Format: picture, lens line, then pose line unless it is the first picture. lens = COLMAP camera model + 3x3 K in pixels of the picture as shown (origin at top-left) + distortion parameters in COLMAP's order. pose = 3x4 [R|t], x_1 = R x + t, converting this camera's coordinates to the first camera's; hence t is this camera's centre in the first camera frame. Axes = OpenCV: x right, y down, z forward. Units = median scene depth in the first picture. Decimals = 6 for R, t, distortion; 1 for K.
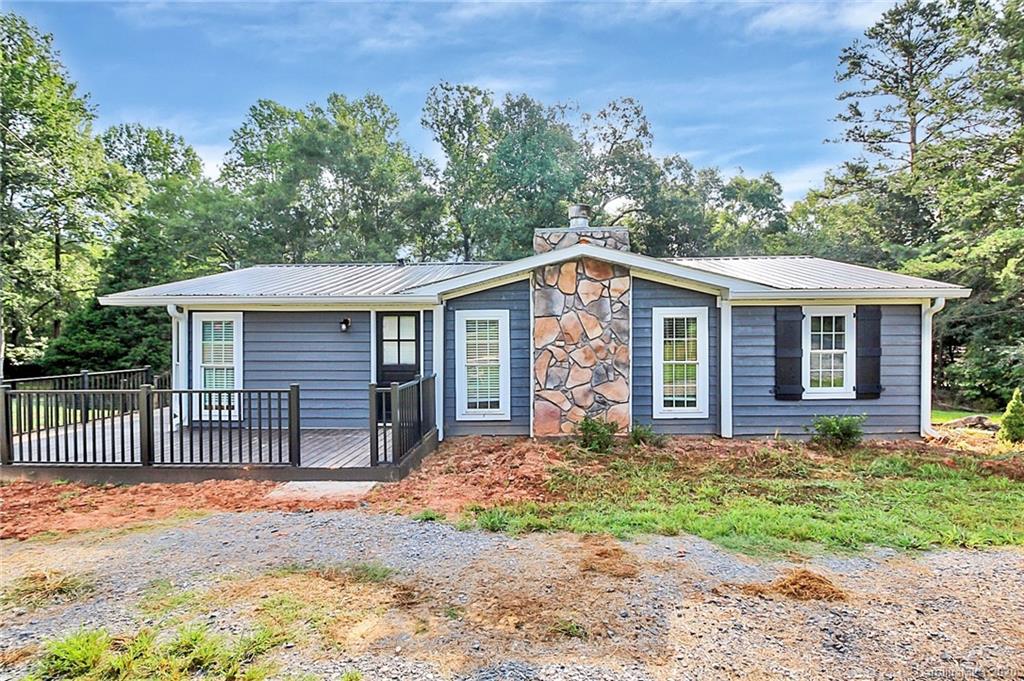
lens RADIAL K [[481.7, 0, 516.5], [0, 481.7, 334.0], [0, 0, 1]] dist [0.000224, -0.013523]
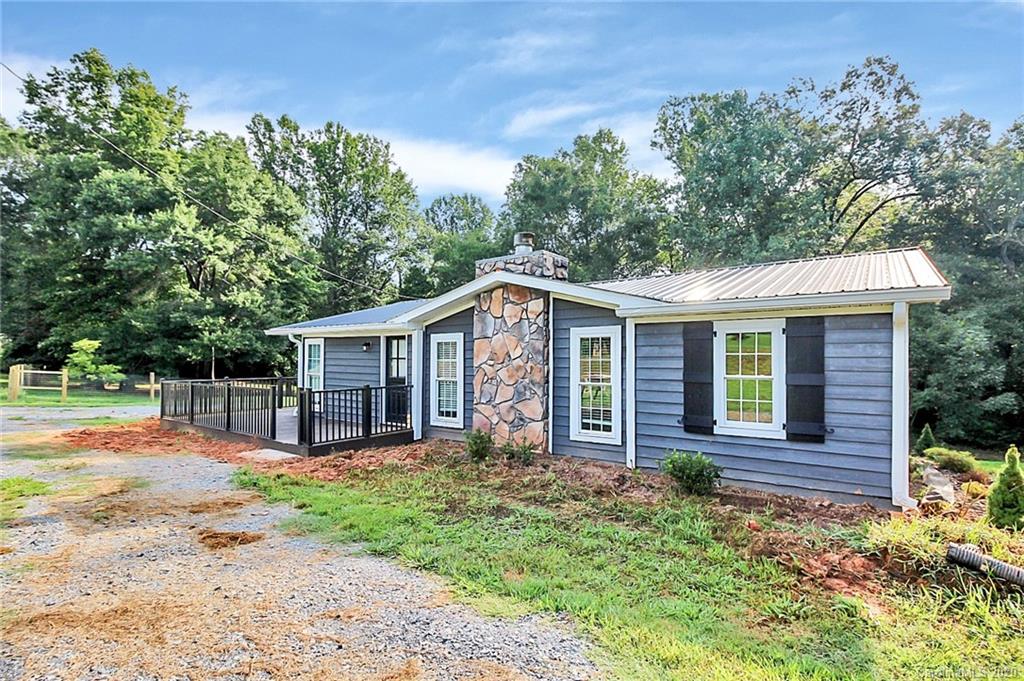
lens RADIAL K [[481.7, 0, 516.5], [0, 481.7, 334.0], [0, 0, 1]] dist [0.000224, -0.013523]
pose [[0.827792, -0.019708, -0.560689, 0.760912], [-0.003577, 0.999177, -0.040402, -0.001171], [0.561024, 0.035450, 0.827040, 0.116510]]
